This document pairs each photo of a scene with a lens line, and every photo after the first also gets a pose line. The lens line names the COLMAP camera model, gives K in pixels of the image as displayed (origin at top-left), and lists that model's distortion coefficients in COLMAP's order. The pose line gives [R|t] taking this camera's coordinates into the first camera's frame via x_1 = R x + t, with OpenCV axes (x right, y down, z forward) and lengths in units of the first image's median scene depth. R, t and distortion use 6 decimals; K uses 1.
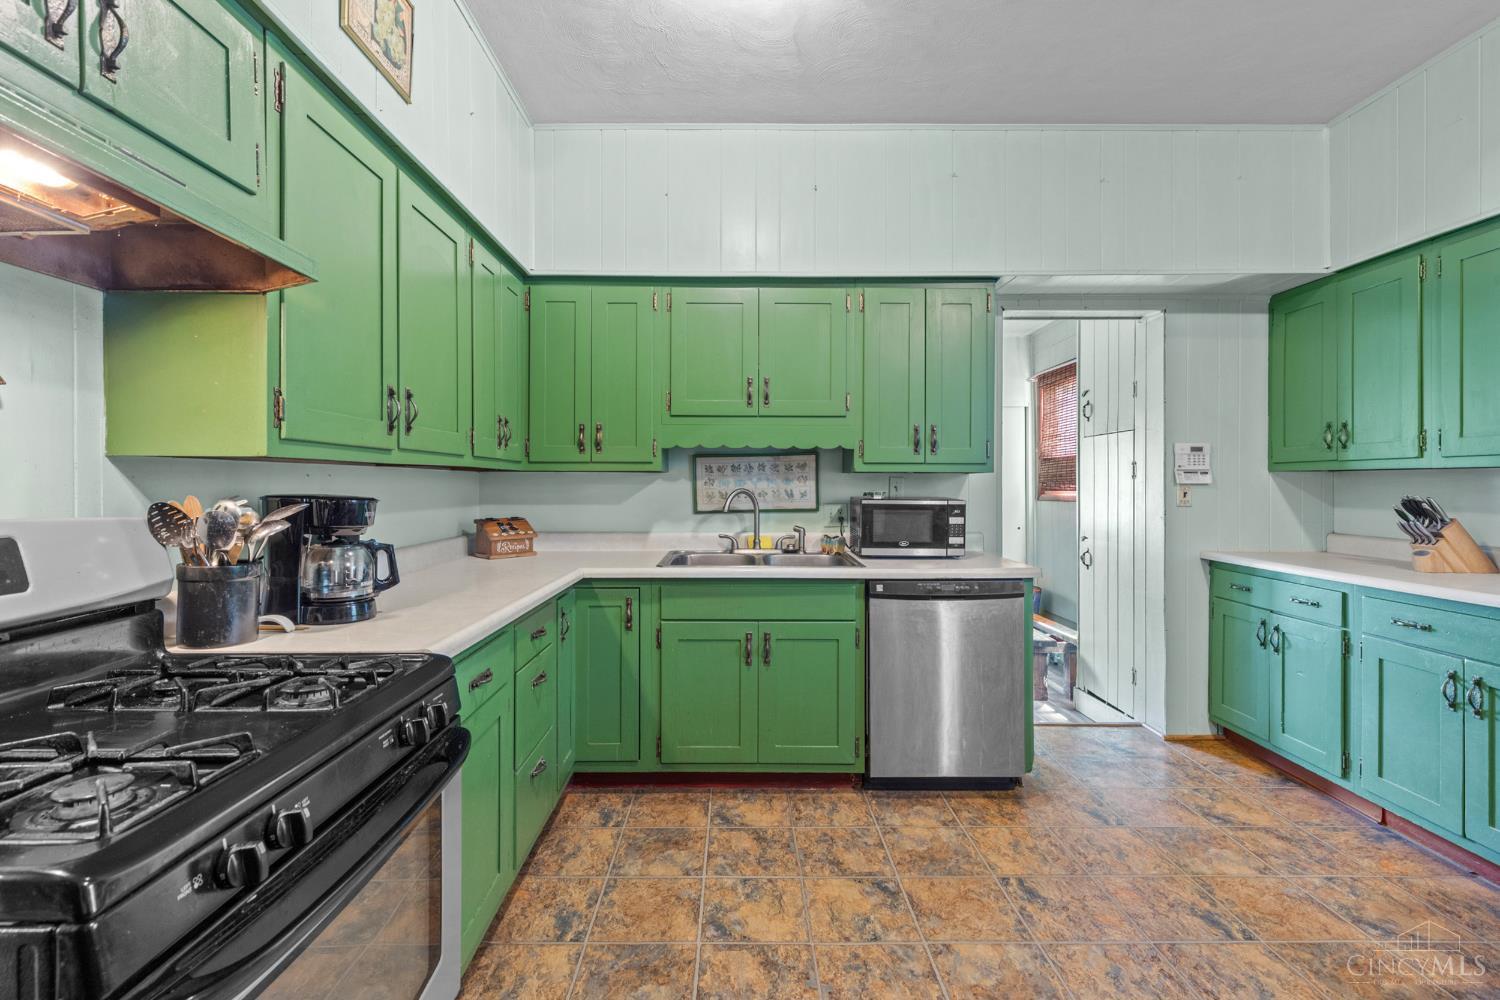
lens RADIAL K [[671.9, 0, 742.3], [0, 671.9, 489.3], [0, 0, 1]] dist [0.004558, -0.001544]
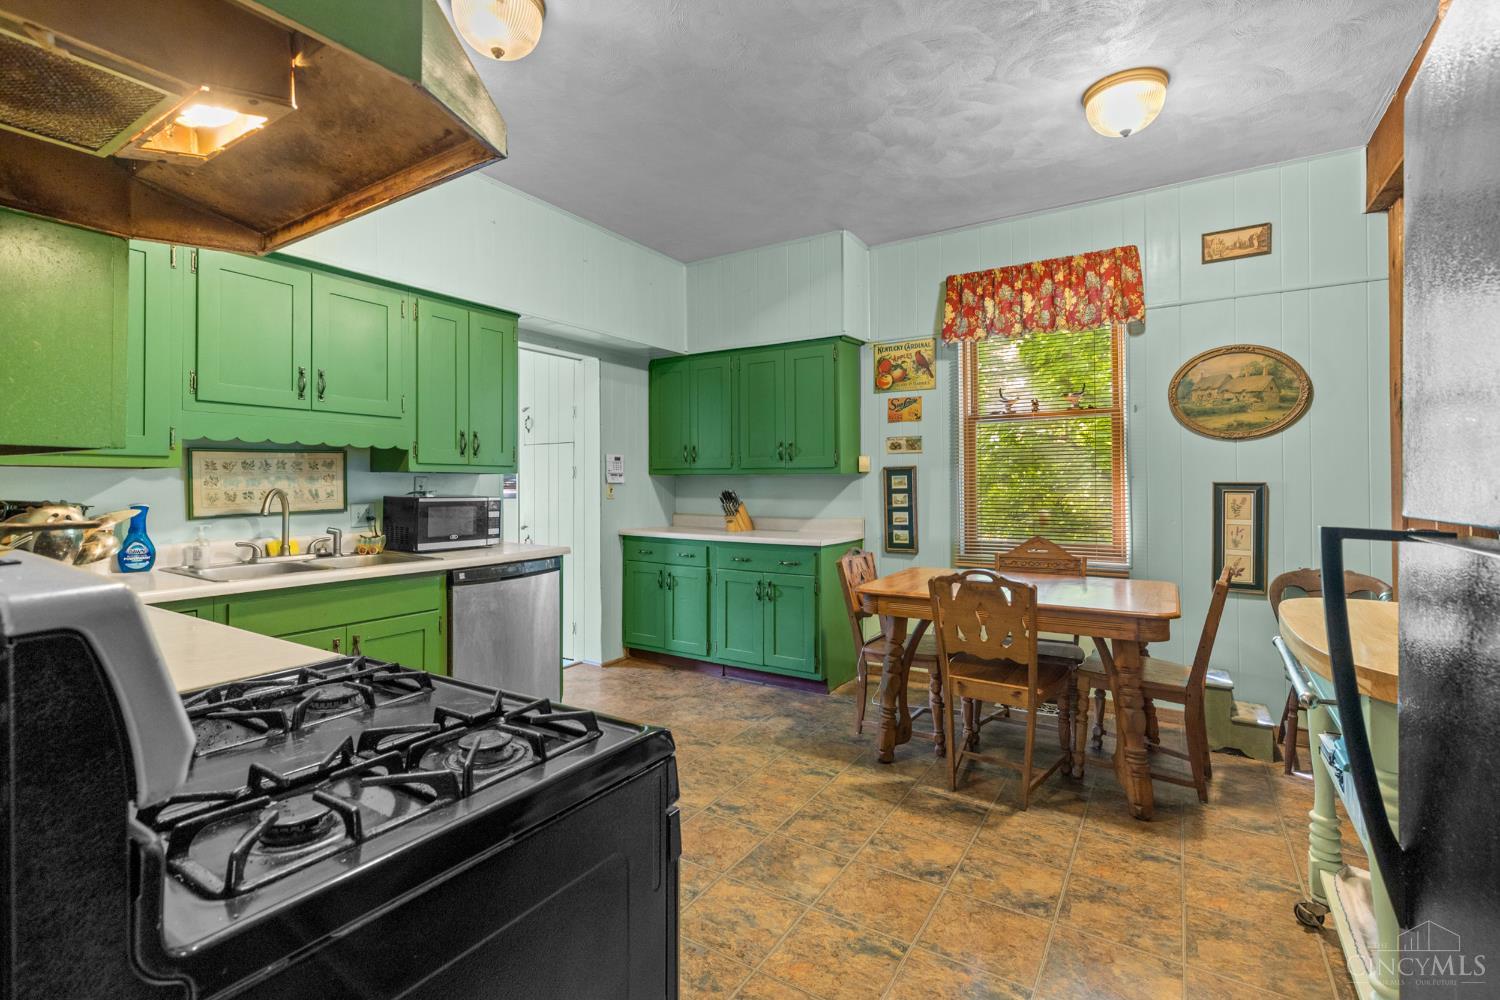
lens RADIAL K [[671.9, 0, 734.8], [0, 671.9, 481.5], [0, 0, 1]] dist [0.004558, -0.001544]
pose [[0.552115, 0.001164, 0.833767, -0.426758], [0.007974, 0.999946, -0.006676, 0.000239], [-0.833730, 0.010334, 0.552076, -0.001139]]
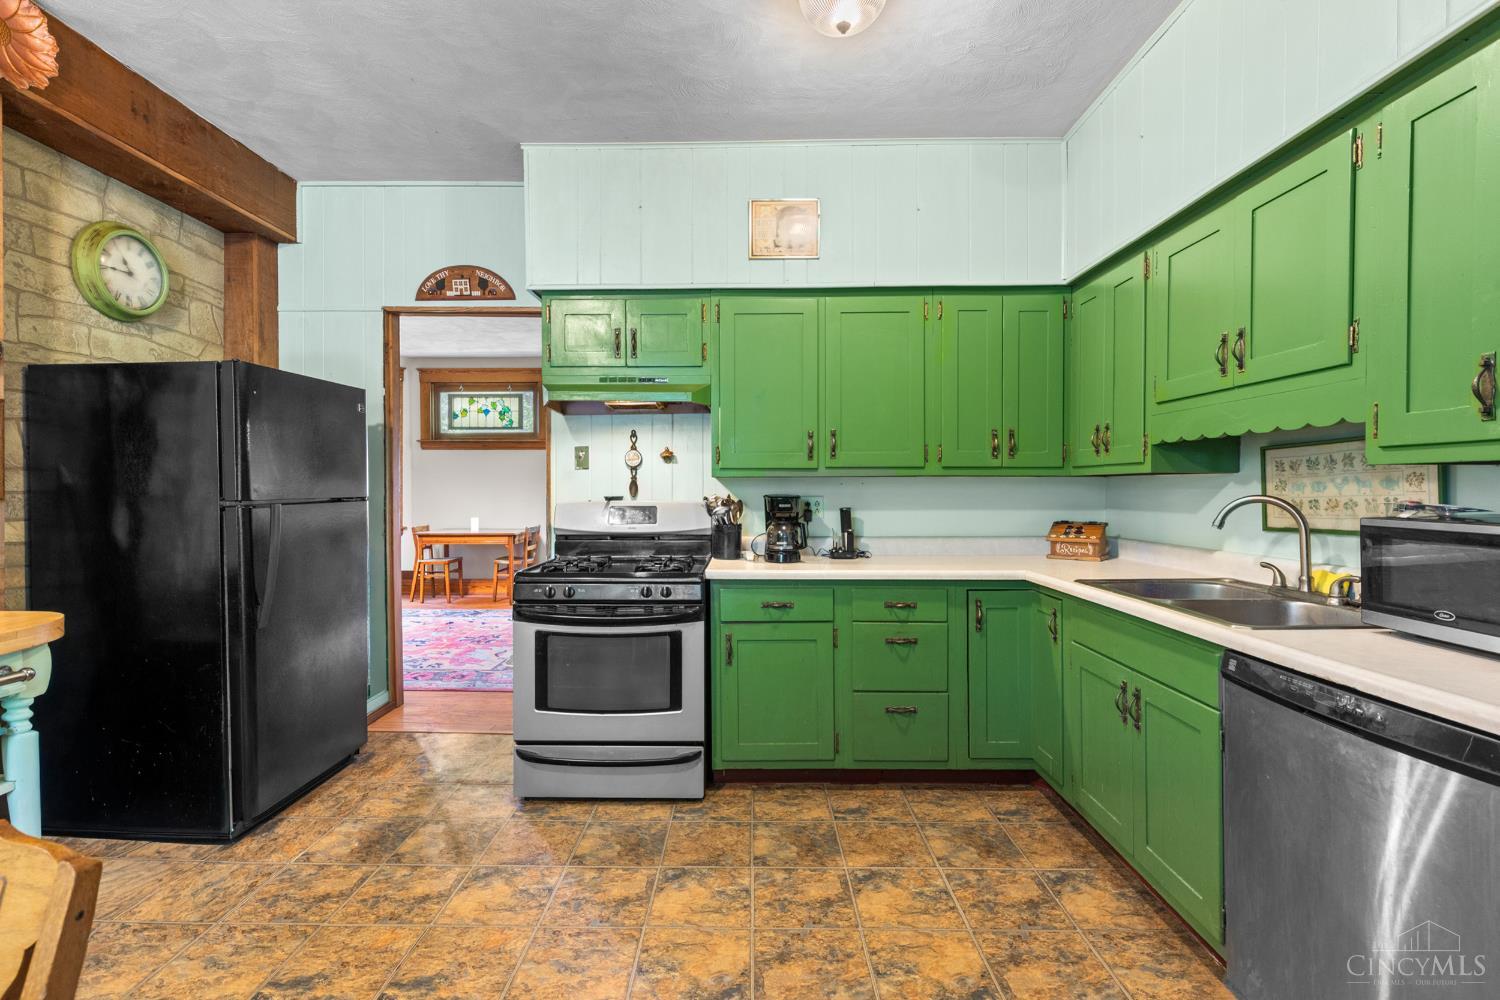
lens RADIAL K [[671.9, 0, 736.9], [0, 671.9, 492.8], [0, 0, 1]] dist [0.004558, -0.001544]
pose [[-0.019392, 0.005395, -0.999797, 0.711366], [-0.007324, 0.999958, 0.005538, -0.003220], [0.999785, 0.007430, -0.019352, 0.511386]]
